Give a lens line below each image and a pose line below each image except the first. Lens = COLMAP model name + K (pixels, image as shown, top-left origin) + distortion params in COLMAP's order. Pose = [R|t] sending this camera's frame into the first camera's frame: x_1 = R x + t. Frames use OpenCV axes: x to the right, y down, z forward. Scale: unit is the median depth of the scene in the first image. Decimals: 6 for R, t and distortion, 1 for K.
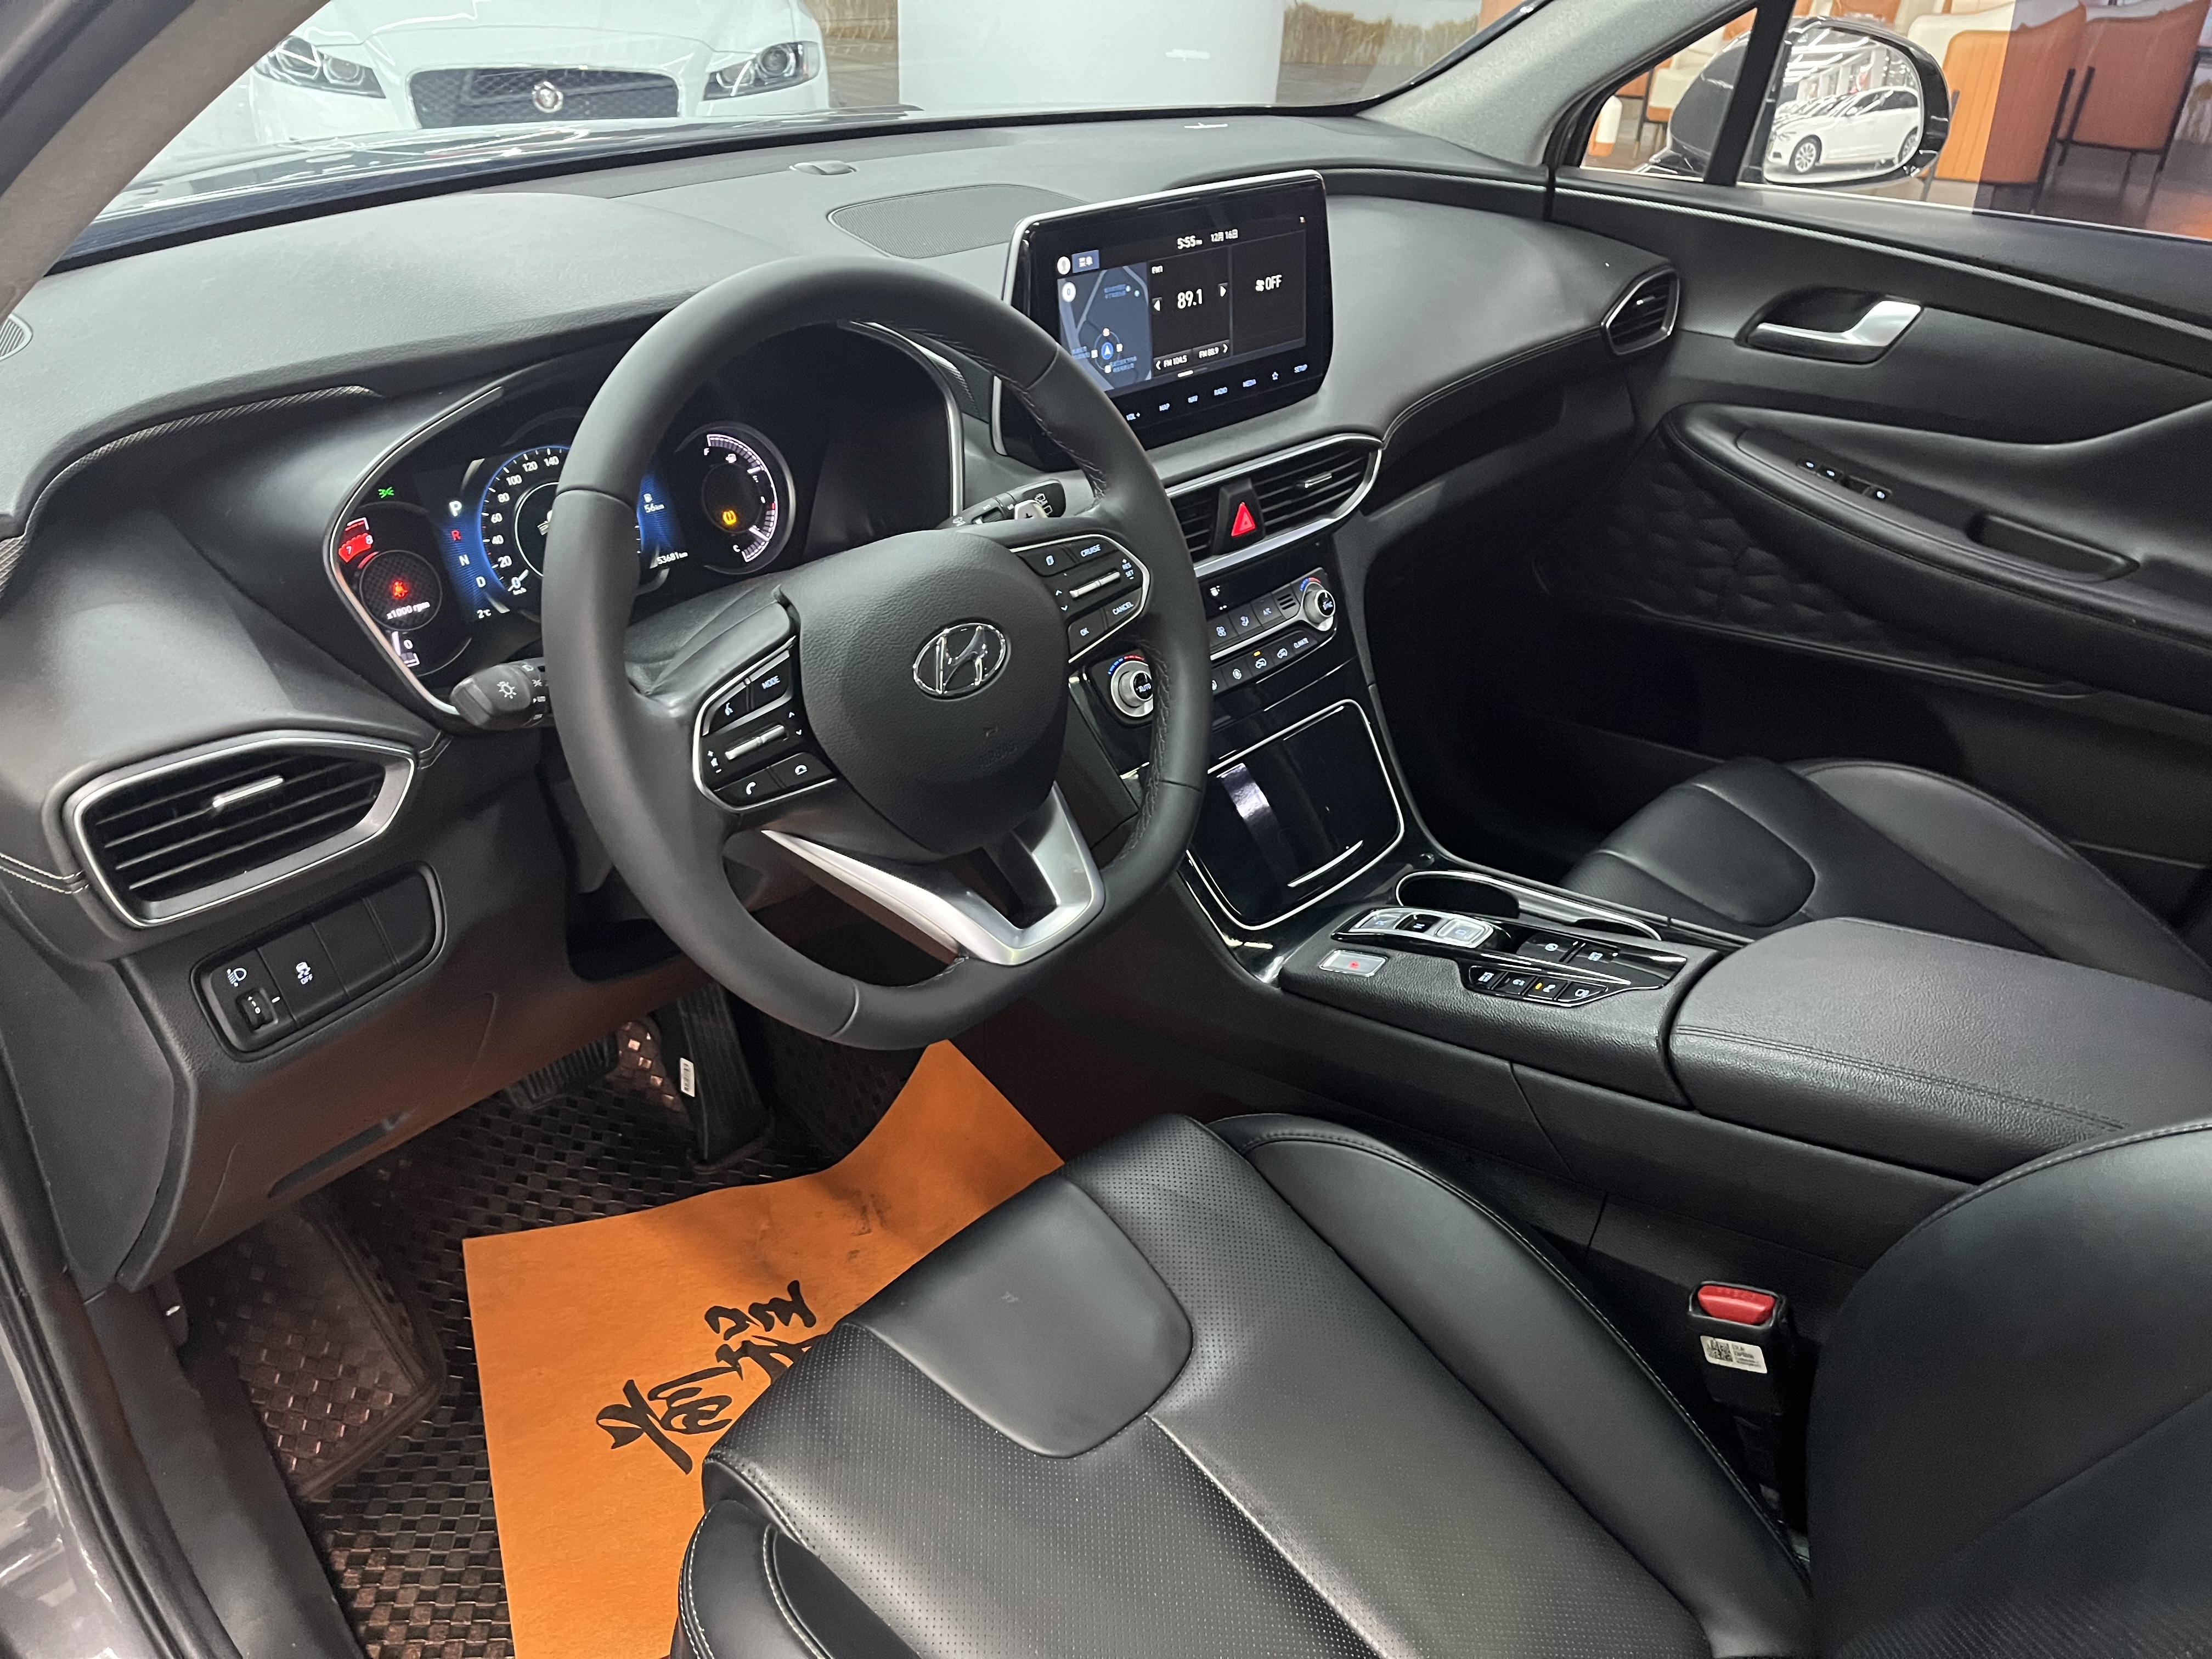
lens RADIAL K [[1698.4, 0, 1106.0], [0, 1698.4, 829.5], [0, 0, 1]] dist [0.009072, 0.011017]
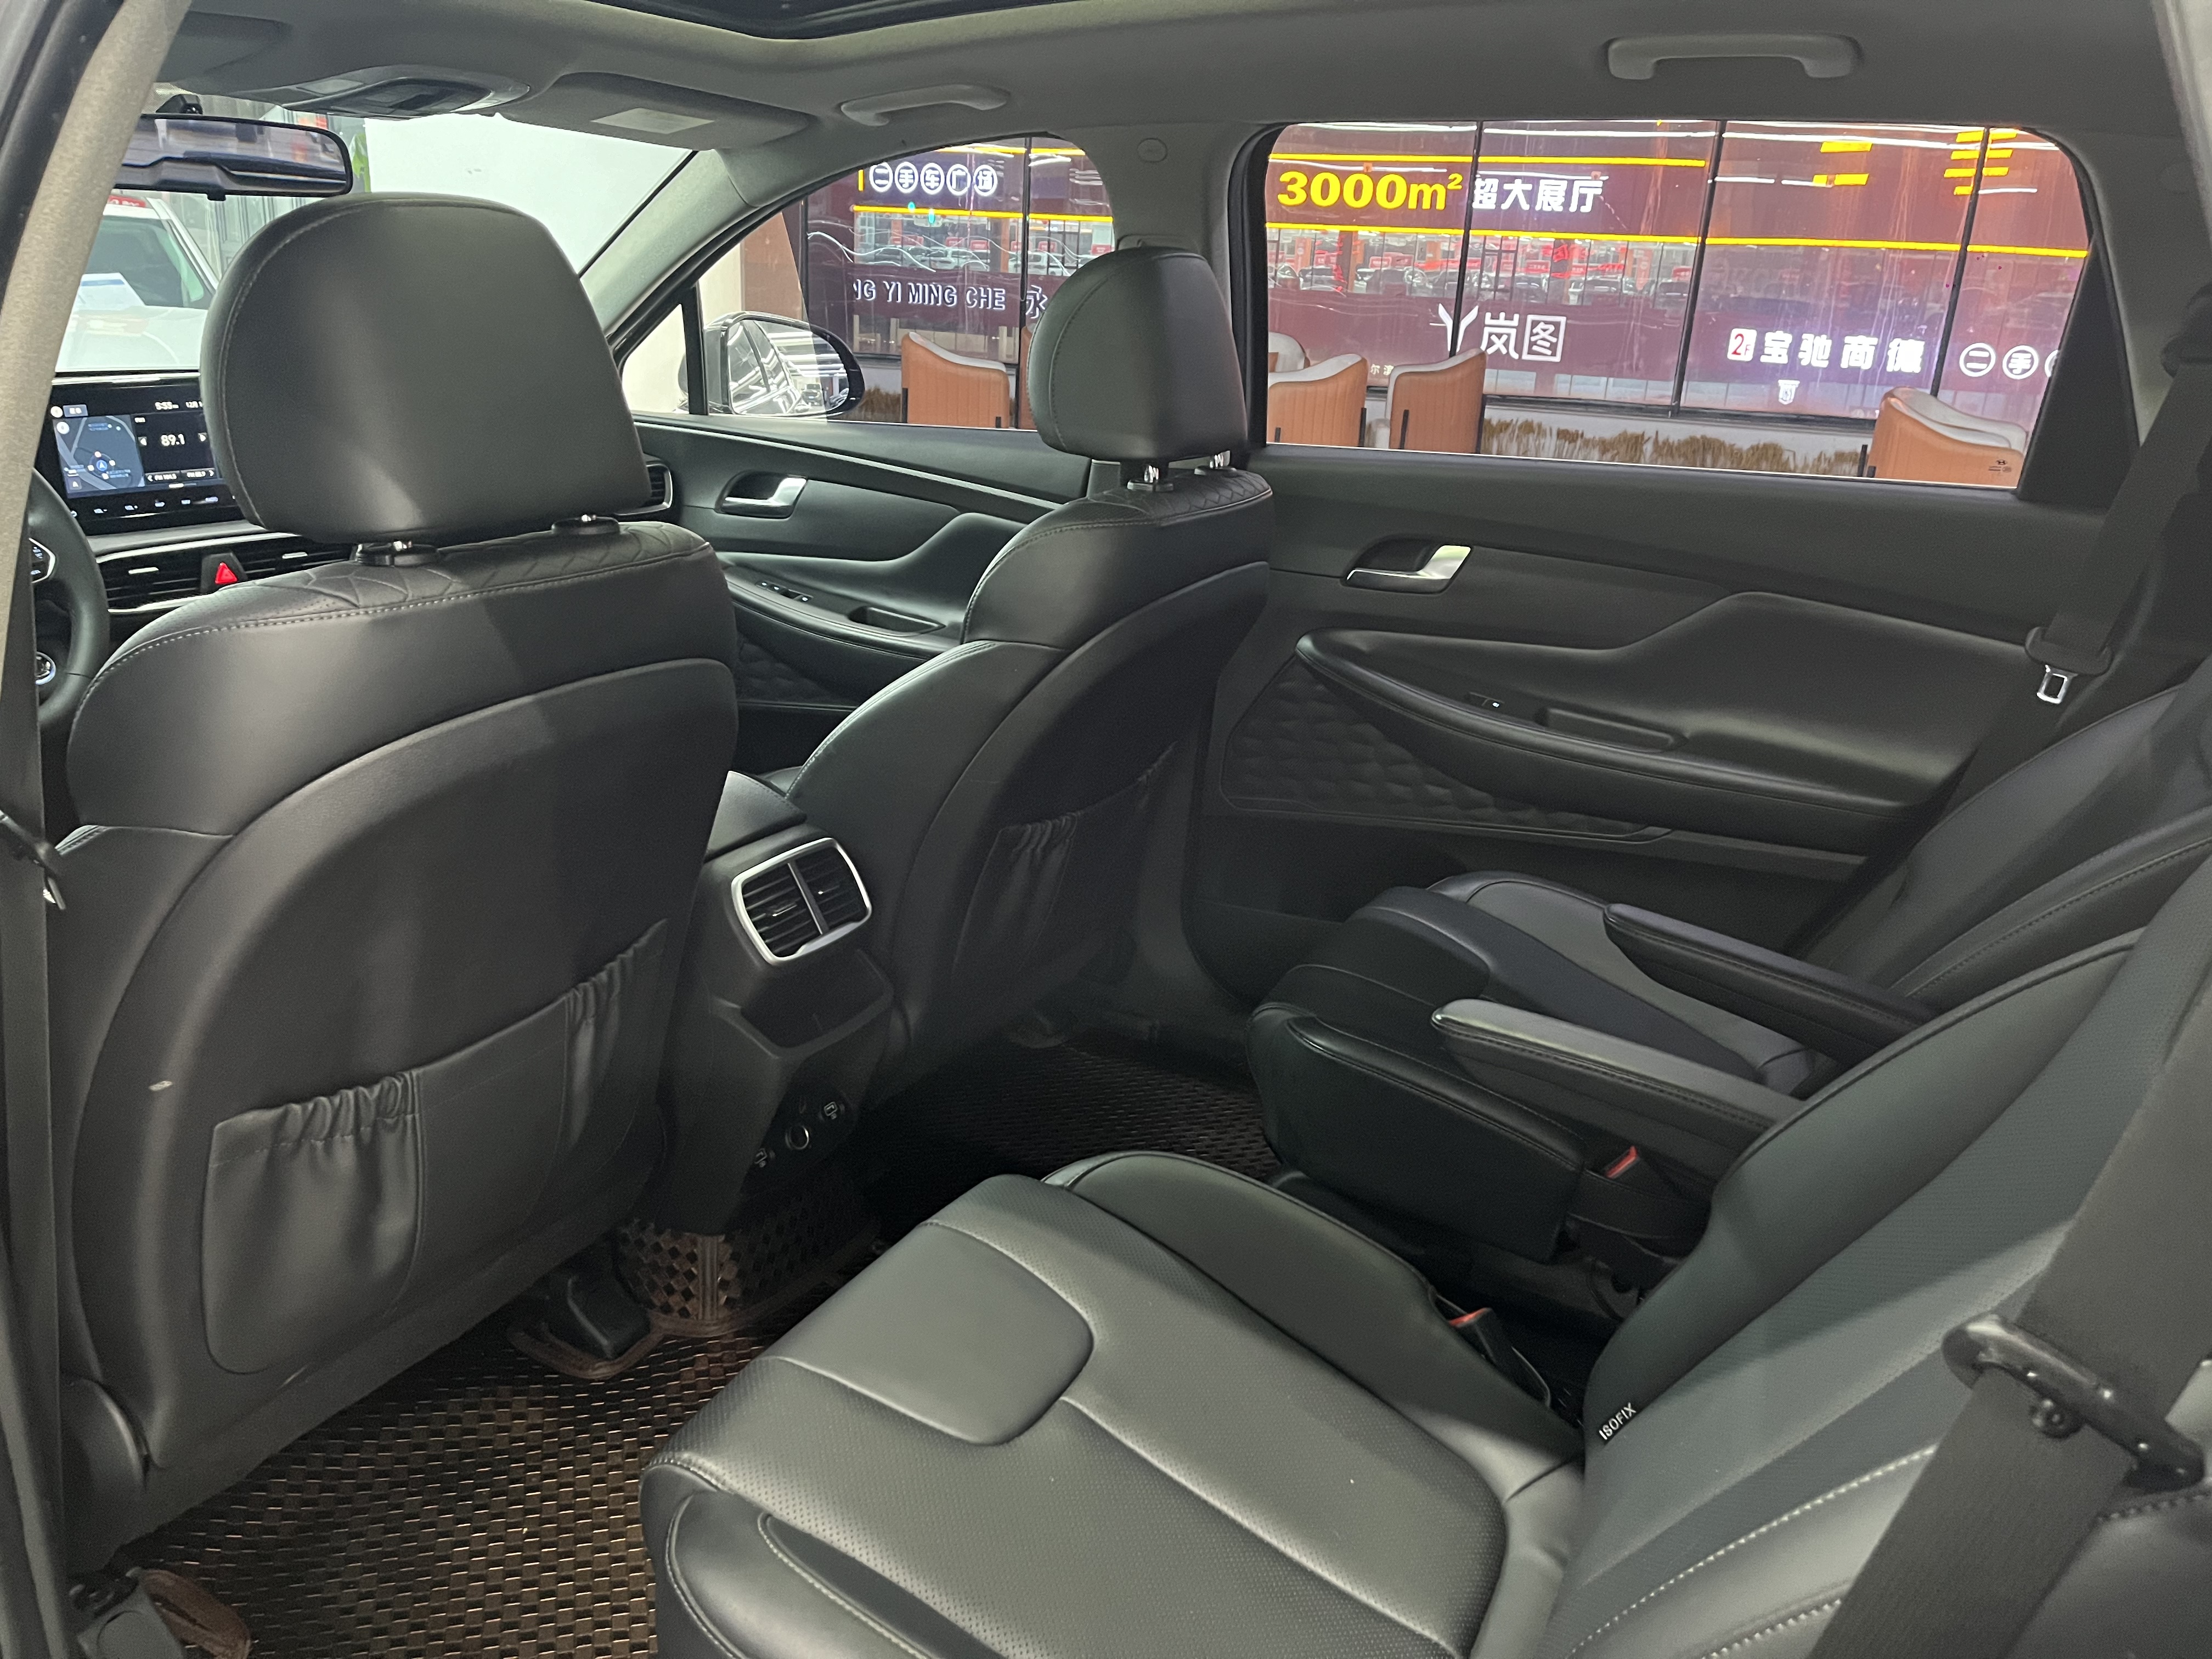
lens RADIAL K [[1669.1, 0, 1106.0], [0, 1669.1, 829.5], [0, 0, 1]] dist [0.092376, -0.114101]
pose [[0.975740, -0.067689, 0.208208, 0.557417], [0.107093, 0.977029, -0.184241, 0.447956], [-0.190954, 0.202069, 0.960575, -0.658832]]
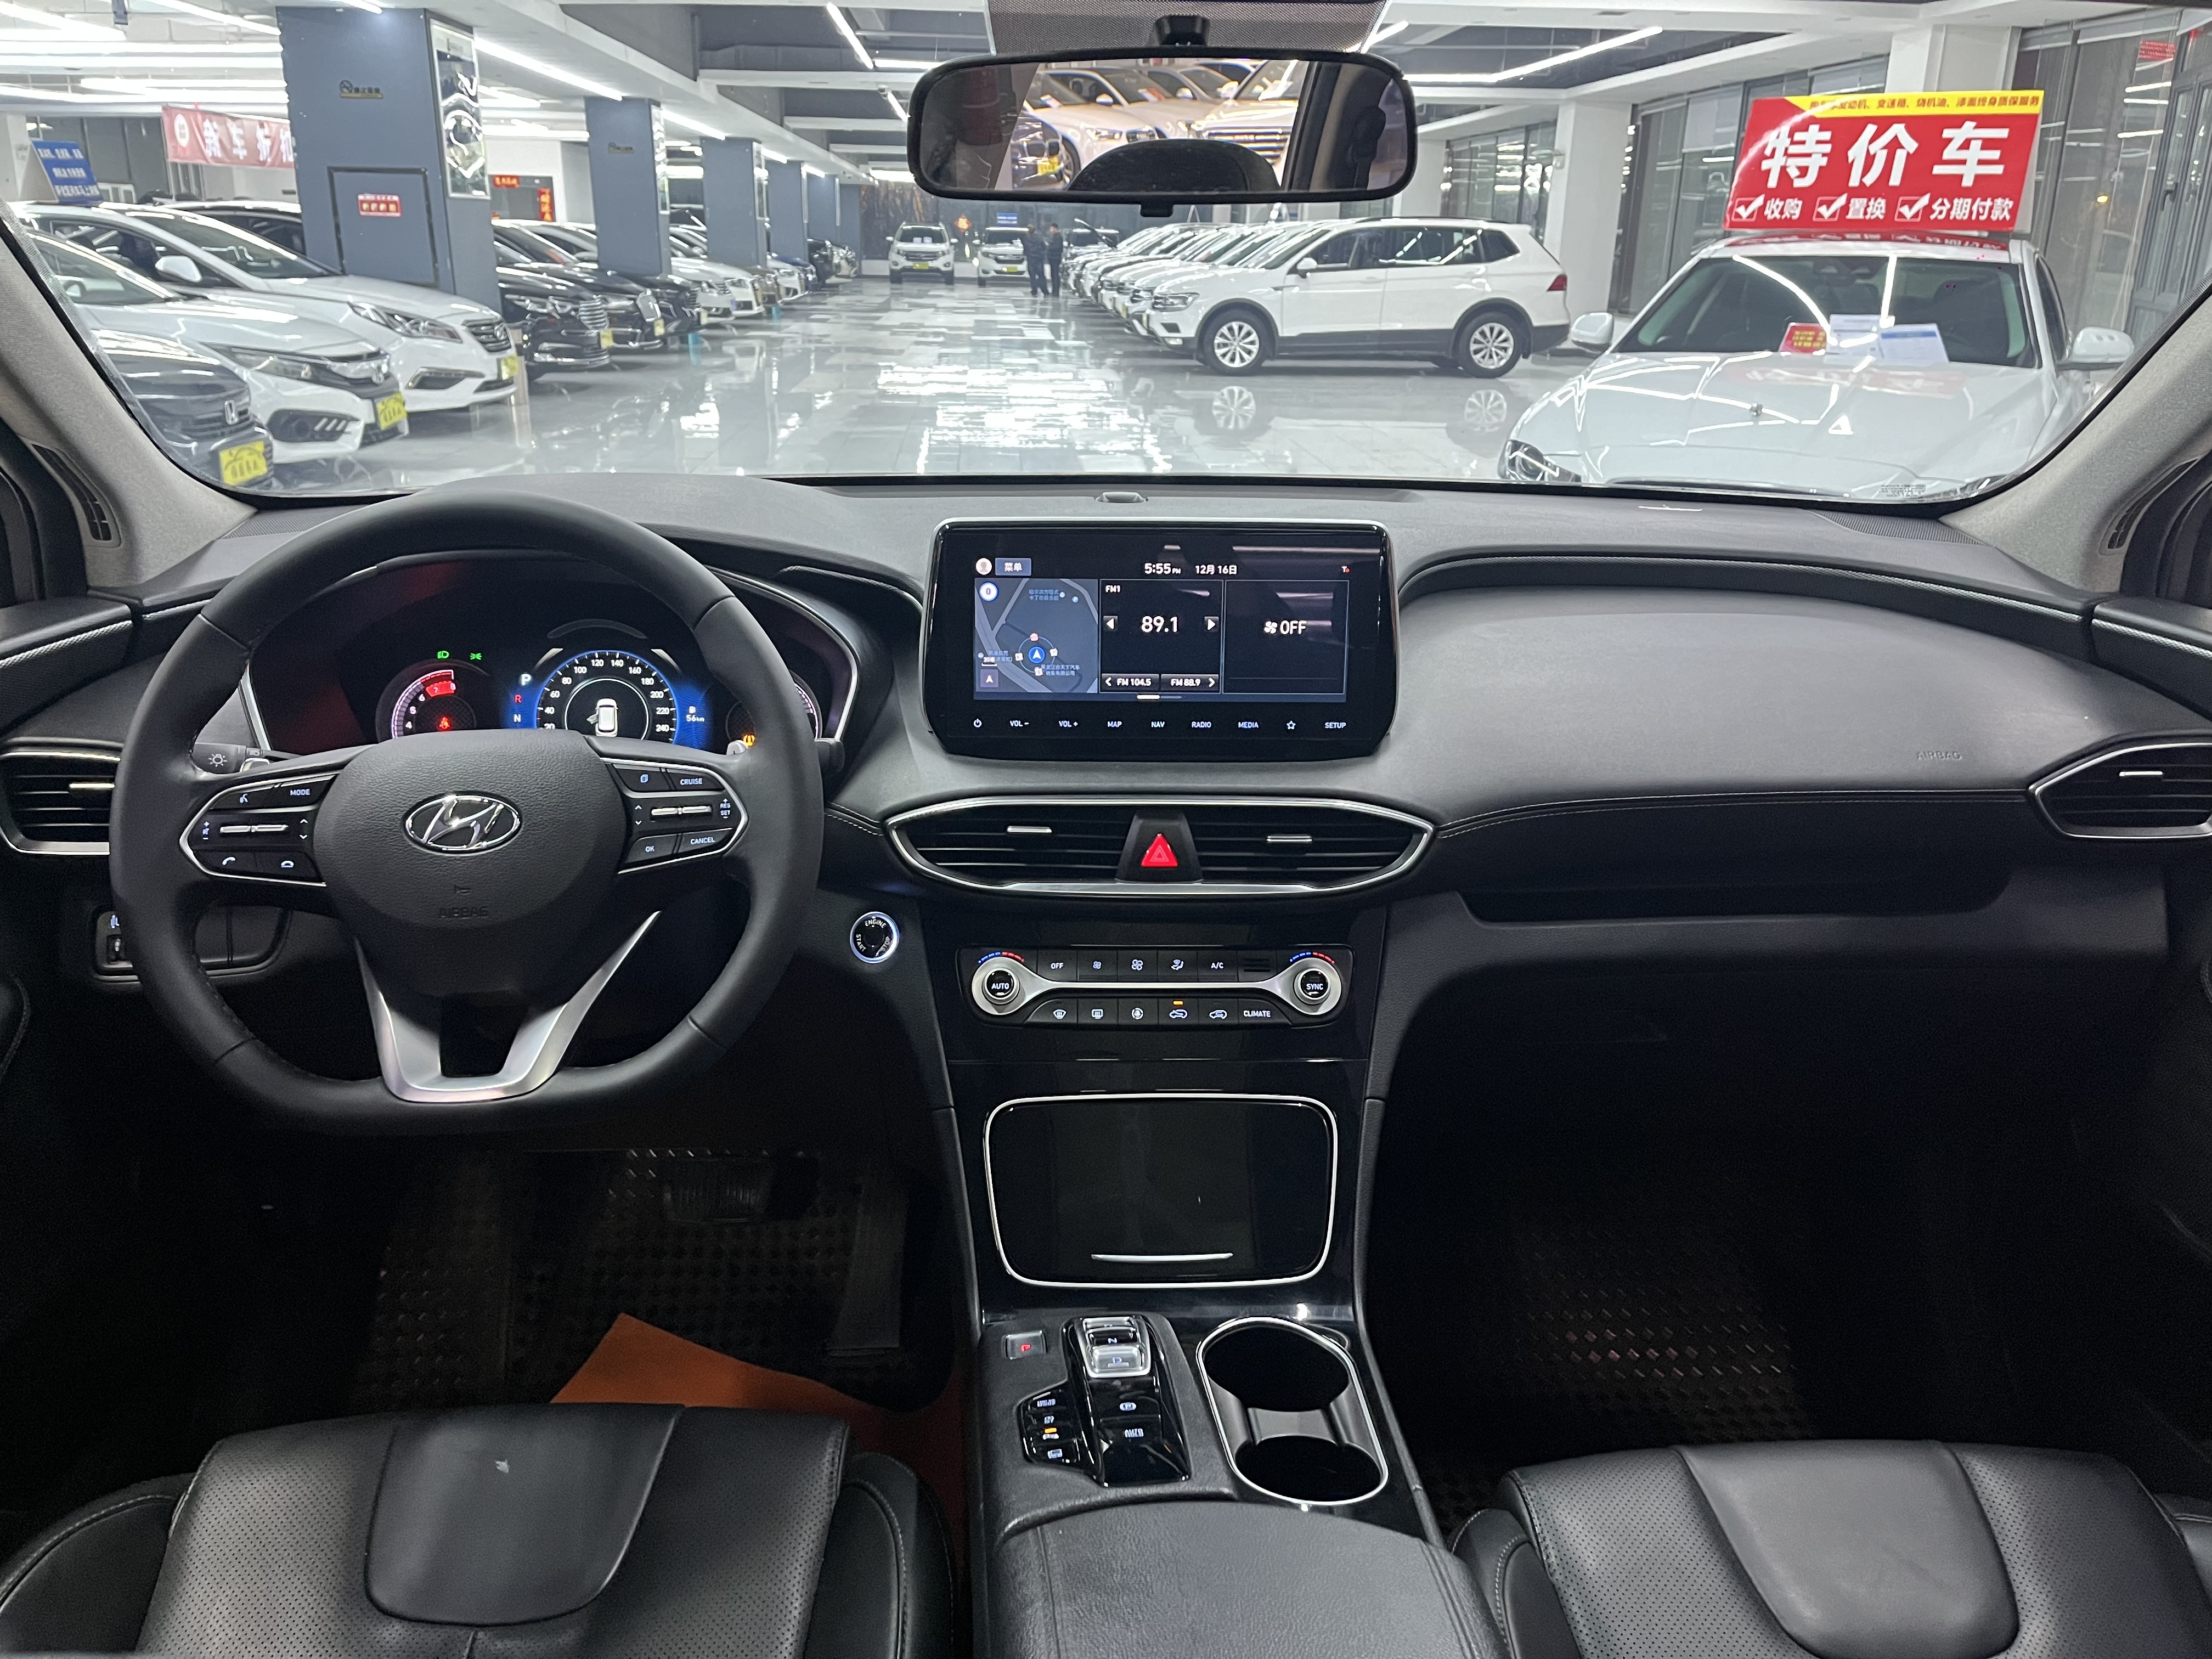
lens RADIAL K [[1689.1, 0, 1106.0], [0, 1689.1, 829.5], [0, 0, 1]] dist [0.089264, -0.100100]
pose [[0.708856, 0.202403, -0.675689, 0.713473], [-0.349868, 0.932689, -0.087654, -0.104666], [0.612467, 0.298536, 0.731957, 0.299993]]
